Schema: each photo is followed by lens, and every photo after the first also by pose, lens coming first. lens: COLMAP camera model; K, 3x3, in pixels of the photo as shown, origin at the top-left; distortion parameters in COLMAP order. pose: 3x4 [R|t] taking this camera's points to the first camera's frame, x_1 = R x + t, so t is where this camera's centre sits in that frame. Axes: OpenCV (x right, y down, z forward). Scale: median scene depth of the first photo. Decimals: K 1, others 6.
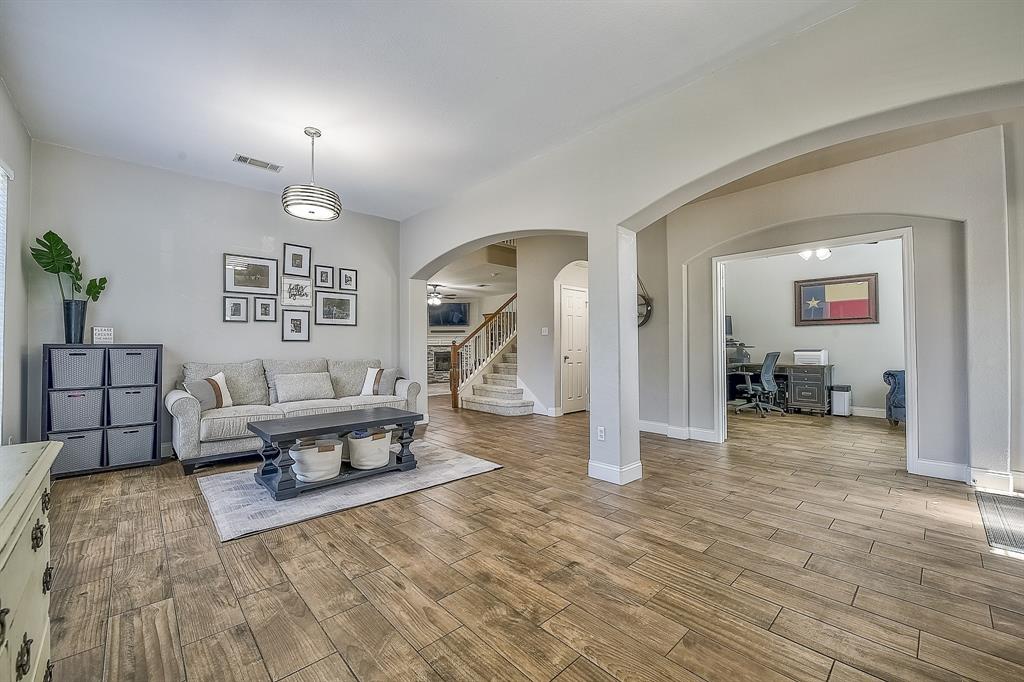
lens RADIAL K [[405.2, 0, 509.0], [0, 405.2, 340.3], [0, 0, 1]] dist [-0.007950, -0.000593]
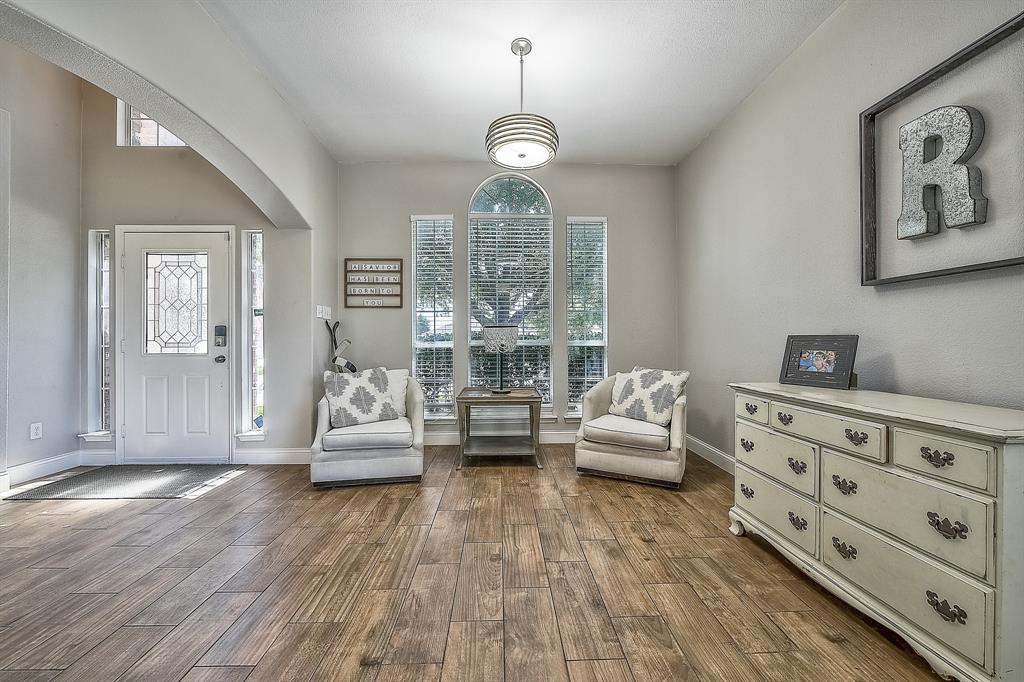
lens RADIAL K [[405.2, 0, 512.3], [0, 405.2, 339.5], [0, 0, 1]] dist [-0.007950, -0.000593]
pose [[-0.759032, 0.006402, 0.651022, -0.305045], [-0.008843, 0.999758, -0.020142, 0.018741], [-0.650994, -0.021045, -0.758791, 0.900993]]
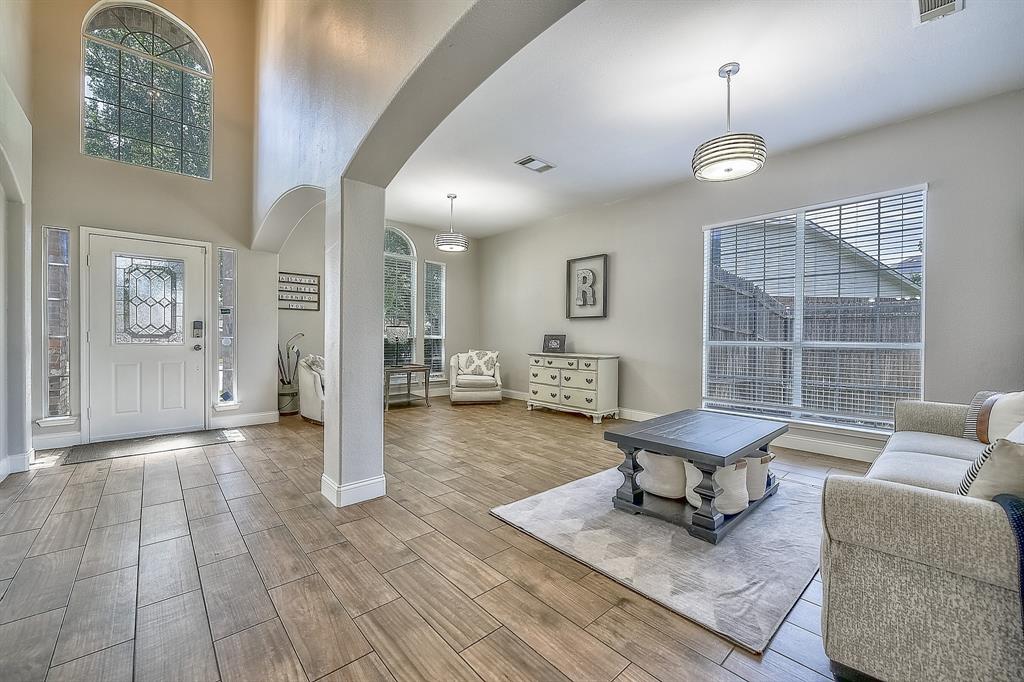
lens RADIAL K [[405.2, 0, 514.1], [0, 405.2, 341.8], [0, 0, 1]] dist [-0.007950, -0.000593]
pose [[-0.999950, -0.006099, 0.007938, -0.071486], [-0.006149, 0.999961, -0.006273, 0.039943], [-0.007899, -0.006321, -0.999949, 2.014747]]
